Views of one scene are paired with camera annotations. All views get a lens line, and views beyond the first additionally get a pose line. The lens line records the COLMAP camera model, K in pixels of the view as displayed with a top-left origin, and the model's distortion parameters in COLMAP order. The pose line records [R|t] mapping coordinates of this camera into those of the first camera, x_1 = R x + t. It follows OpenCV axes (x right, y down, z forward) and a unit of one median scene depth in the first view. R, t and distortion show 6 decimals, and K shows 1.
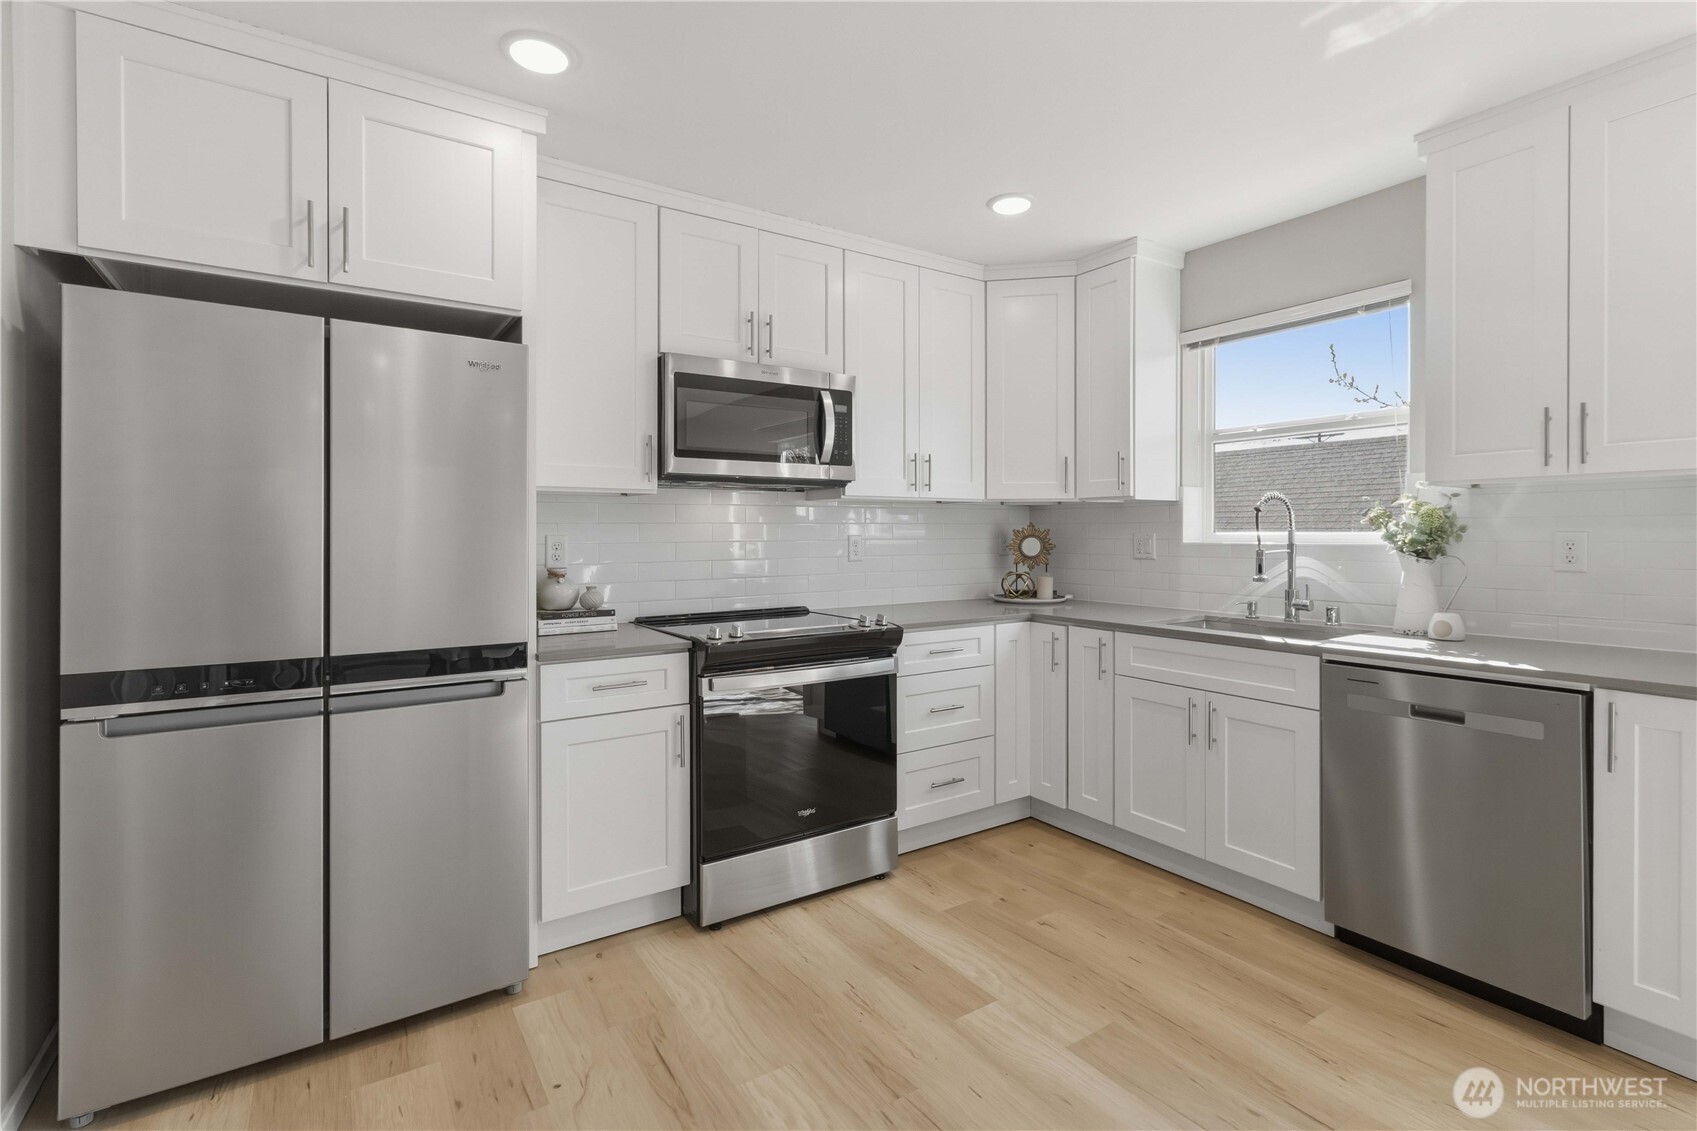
lens RADIAL K [[799.9, 0, 871.0], [0, 799.9, 526.2], [0, 0, 1]] dist [-0.000777, 0.000298]
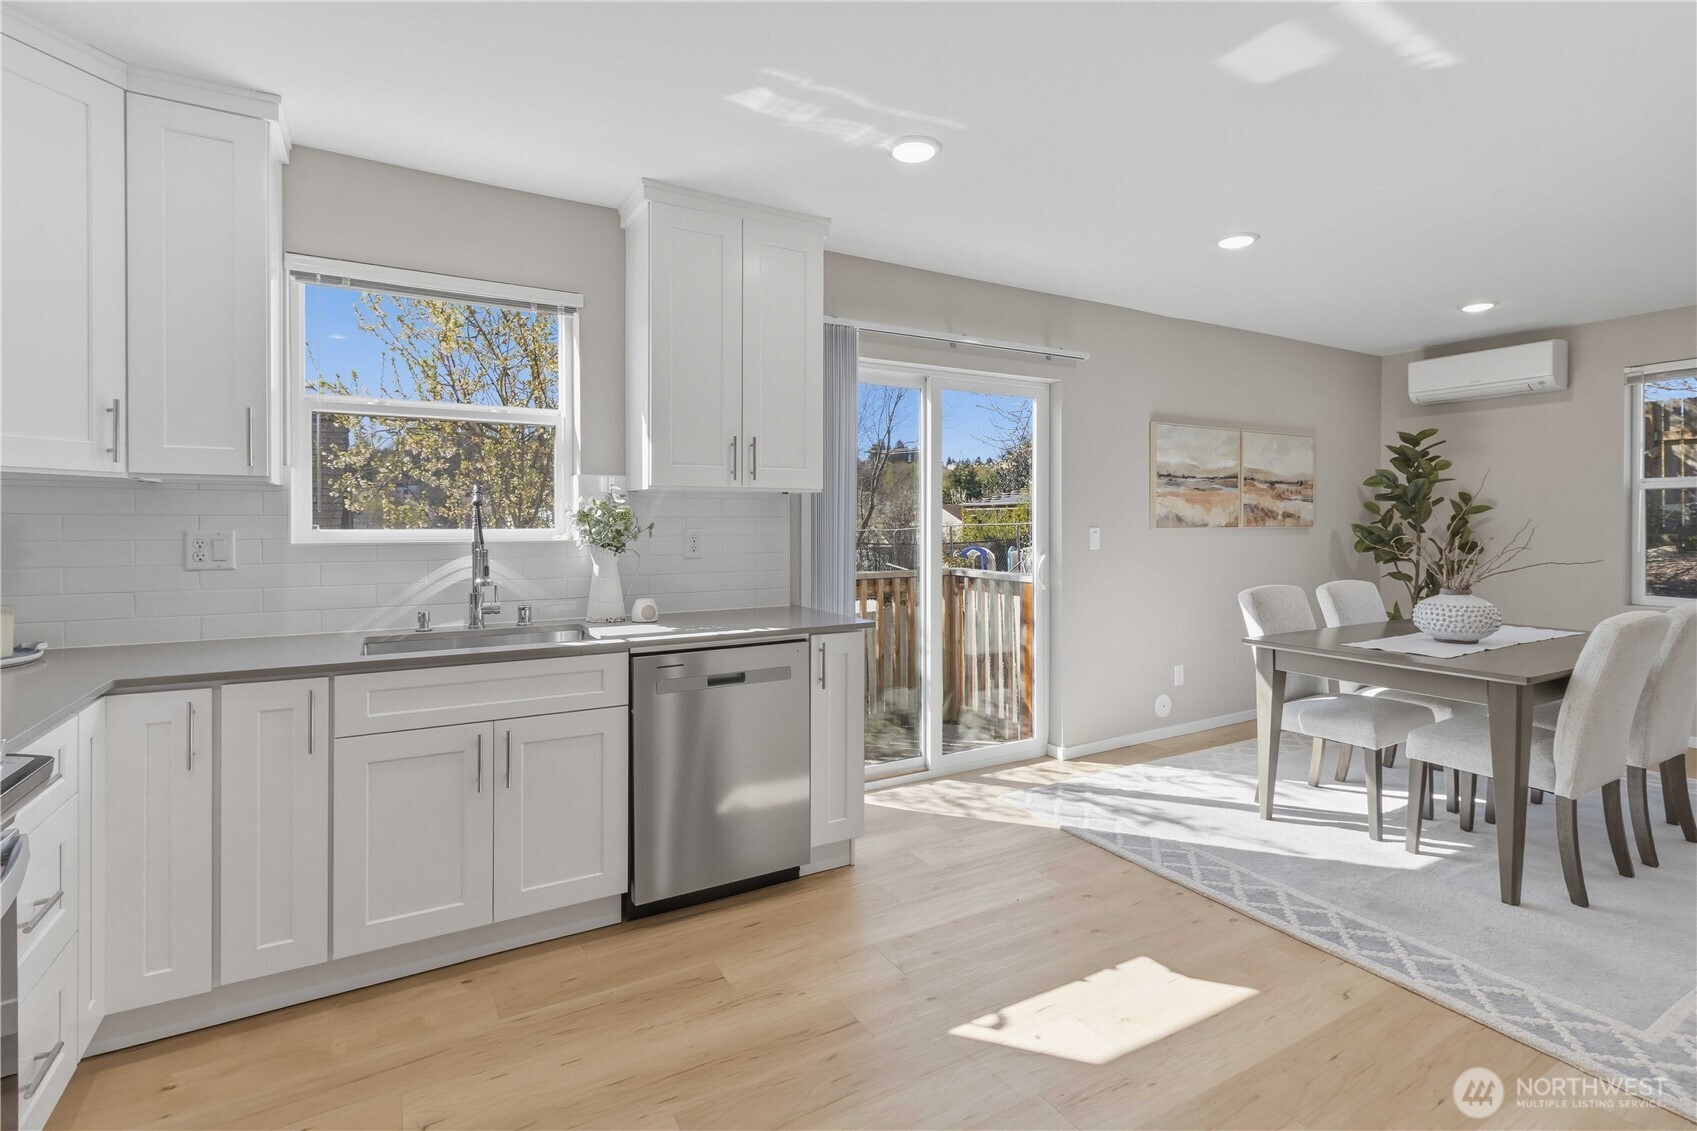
lens RADIAL K [[799.9, 0, 871.0], [0, 799.9, 526.2], [0, 0, 1]] dist [-0.000777, 0.000298]
pose [[0.057152, -0.005533, 0.998350, -0.375064], [-0.010674, 0.999924, 0.006153, -0.006860], [-0.998308, -0.011008, 0.057089, 0.536932]]
